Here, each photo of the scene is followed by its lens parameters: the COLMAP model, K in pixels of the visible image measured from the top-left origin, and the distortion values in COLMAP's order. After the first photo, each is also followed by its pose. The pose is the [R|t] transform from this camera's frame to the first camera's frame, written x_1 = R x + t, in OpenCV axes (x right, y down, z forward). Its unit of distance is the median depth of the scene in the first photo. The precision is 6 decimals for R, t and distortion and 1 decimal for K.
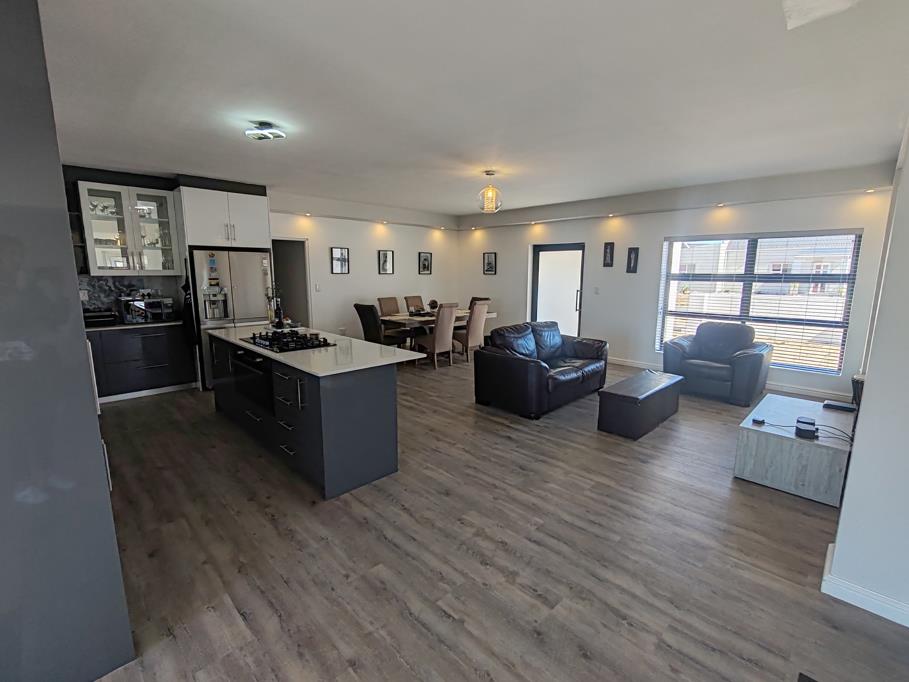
lens RADIAL K [[413.1, 0, 454.5], [0, 413.1, 341.0], [0, 0, 1]] dist [0.000989, 0.000842]
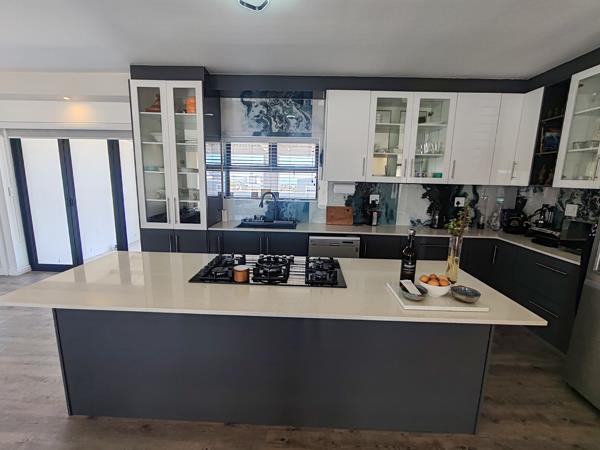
lens RADIAL K [[272.7, 0, 300.0], [0, 272.7, 225.0], [0, 0, 1]] dist [0.000989, 0.000842]
pose [[-0.716956, 0.098182, -0.690169, -0.062142], [-0.144362, 0.947661, 0.284778, -0.119396], [0.682007, 0.303808, -0.665258, 0.735113]]
